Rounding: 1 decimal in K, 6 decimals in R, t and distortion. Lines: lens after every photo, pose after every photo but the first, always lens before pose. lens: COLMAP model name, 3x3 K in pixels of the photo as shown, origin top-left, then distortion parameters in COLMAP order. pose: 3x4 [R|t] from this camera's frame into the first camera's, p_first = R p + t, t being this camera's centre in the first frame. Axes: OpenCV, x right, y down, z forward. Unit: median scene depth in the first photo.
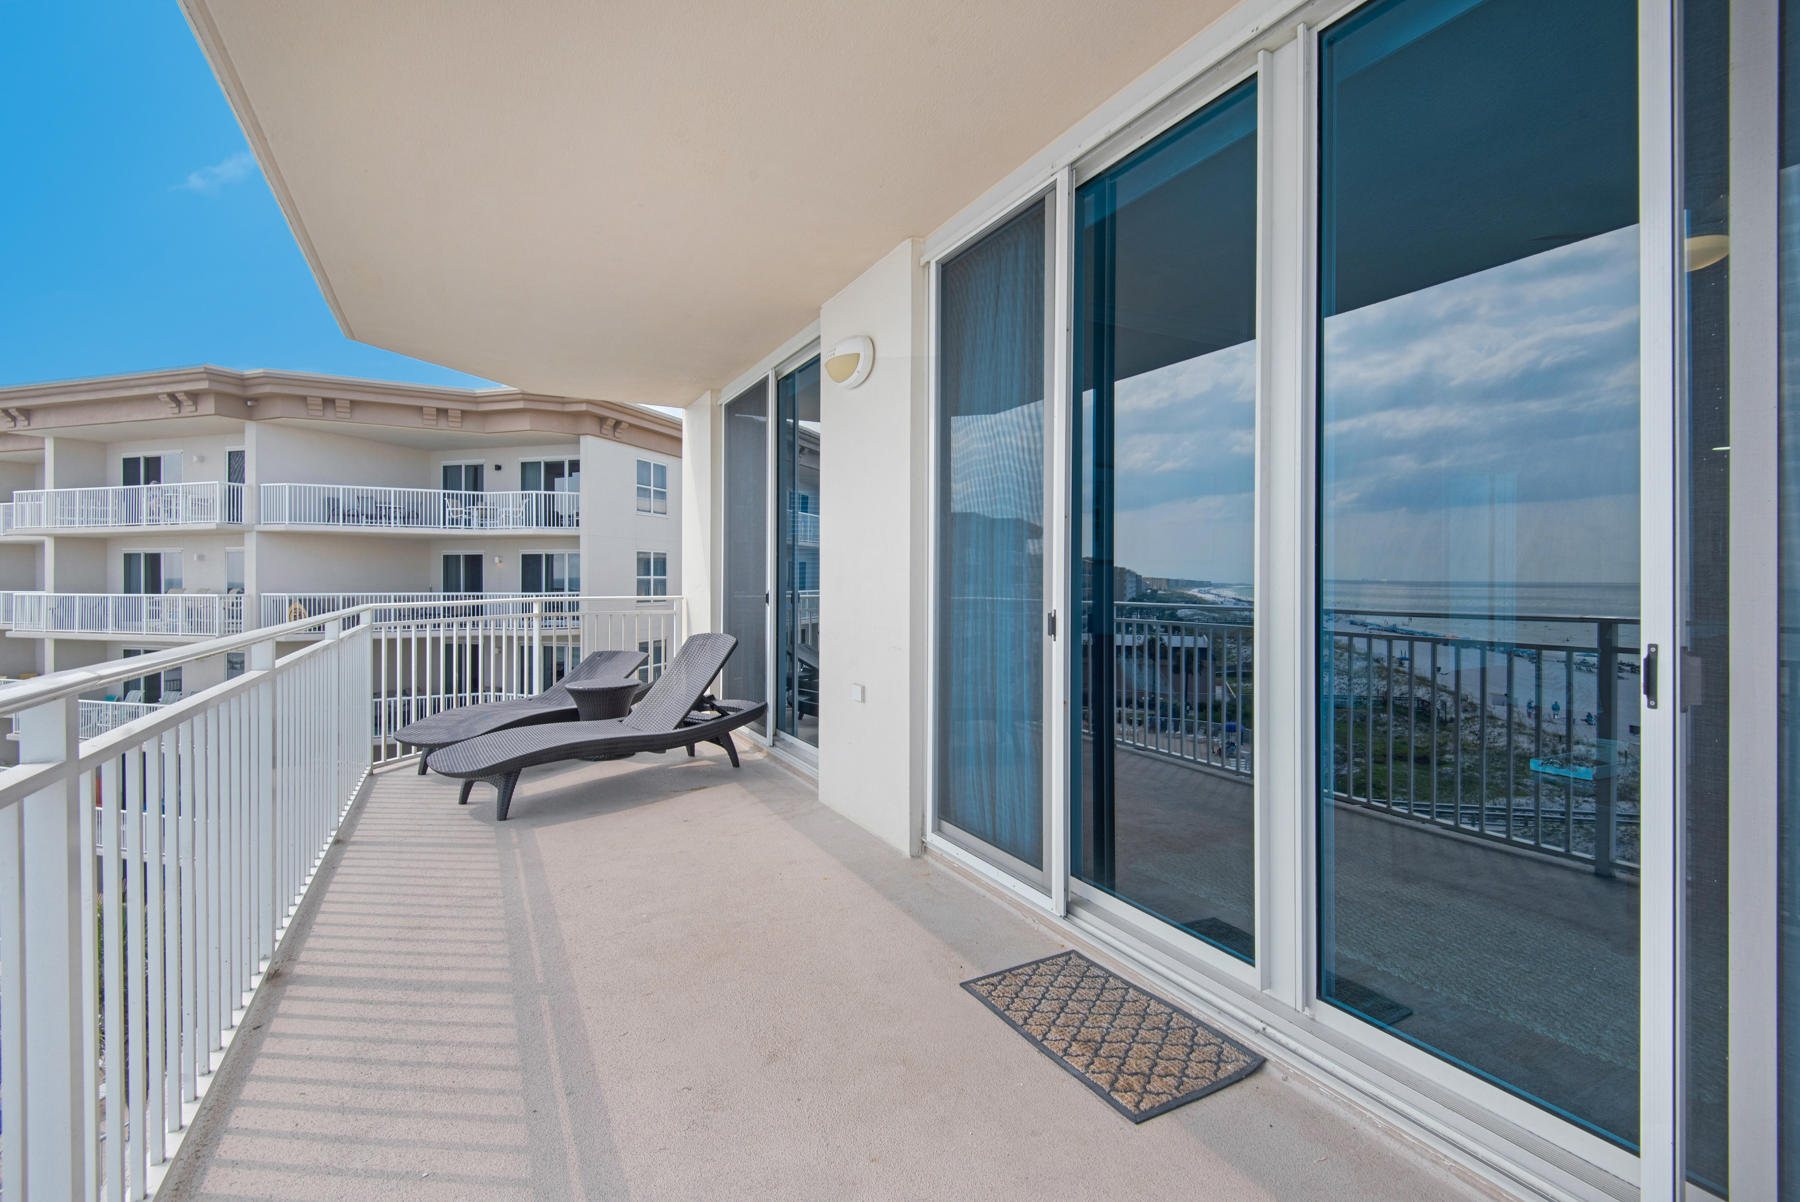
lens RADIAL K [[832.3, 0, 905.9], [0, 832.3, 573.3], [0, 0, 1]] dist [0.038220, -0.022767]
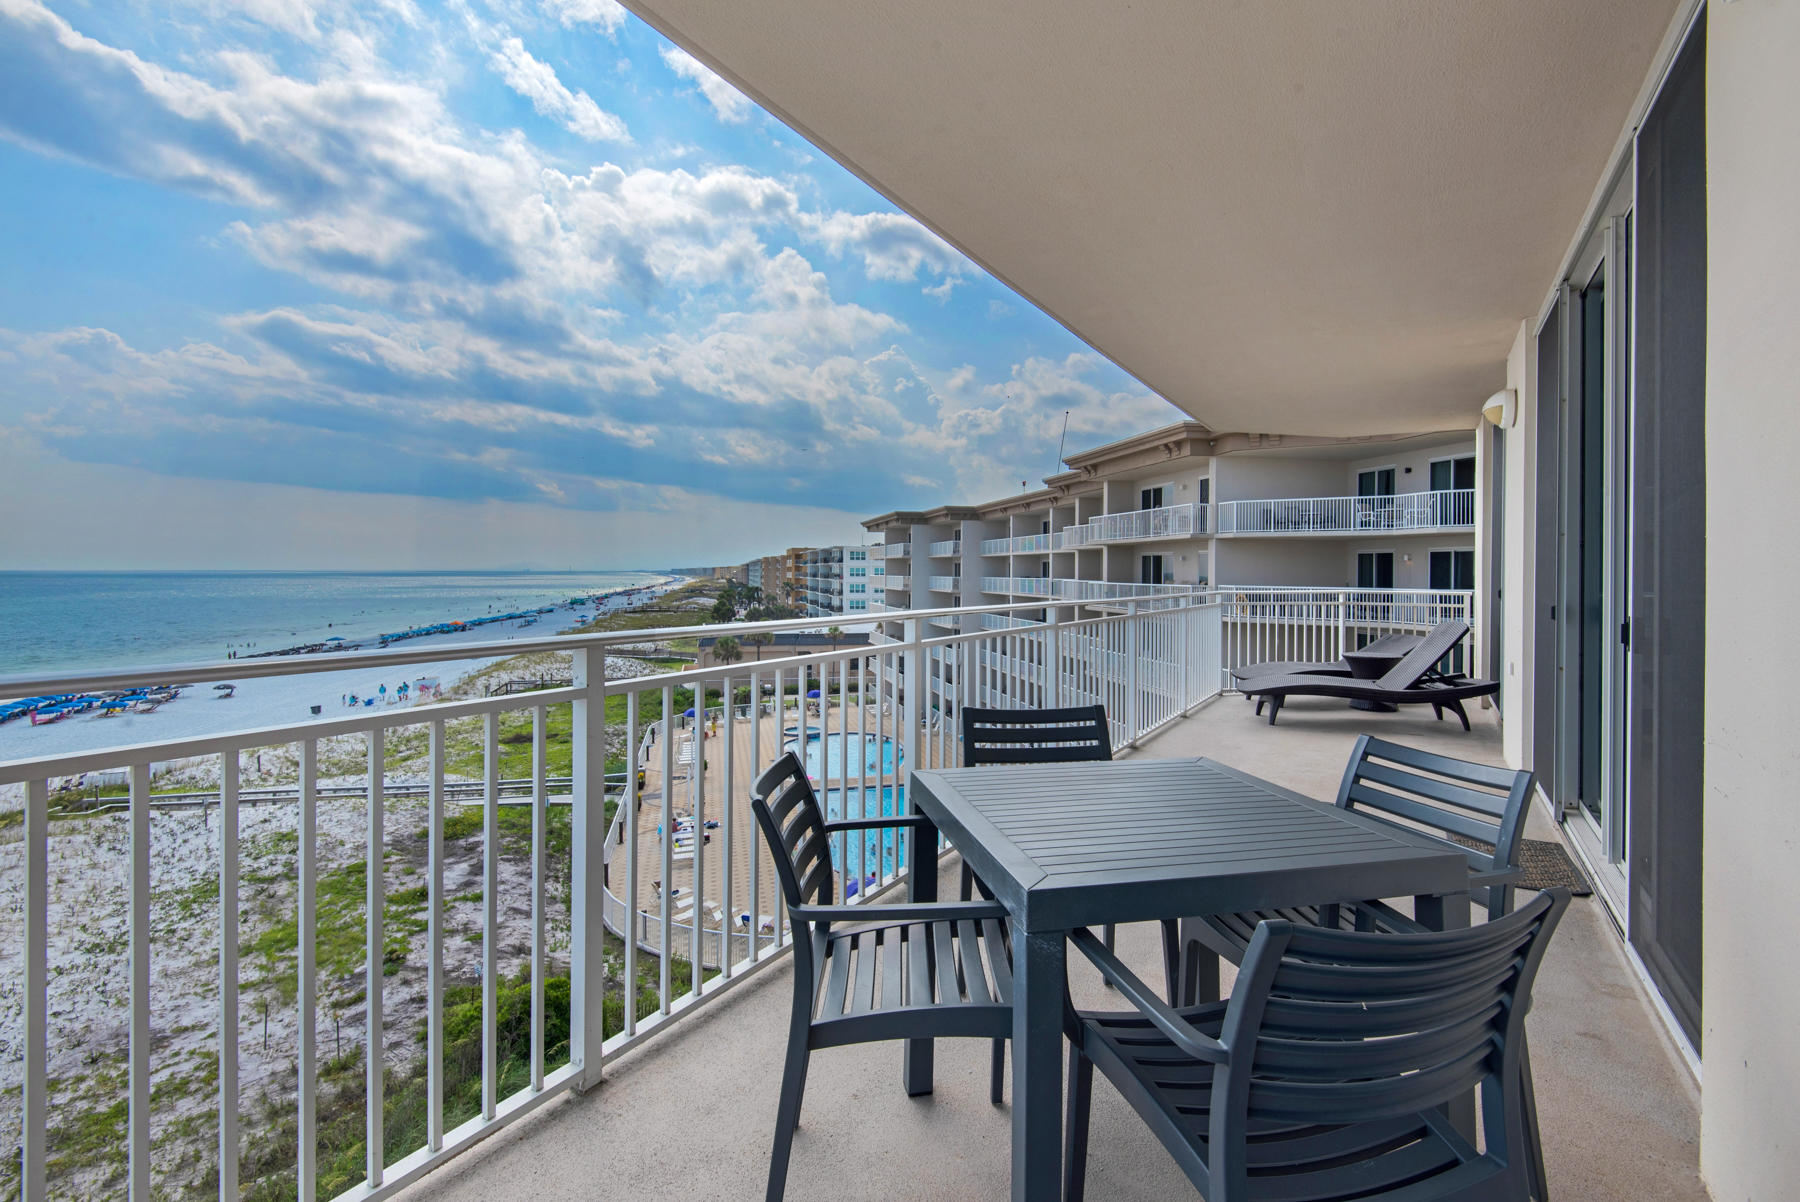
lens RADIAL K [[818.6, 0, 902.7], [0, 818.6, 587.1], [0, 0, 1]] dist [0.027561, -0.018736]
pose [[0.501915, 0.022360, -0.864628, 0.102550], [-0.005268, 0.999726, 0.022795, 0.000357], [0.864901, -0.006886, 0.501895, -0.076560]]
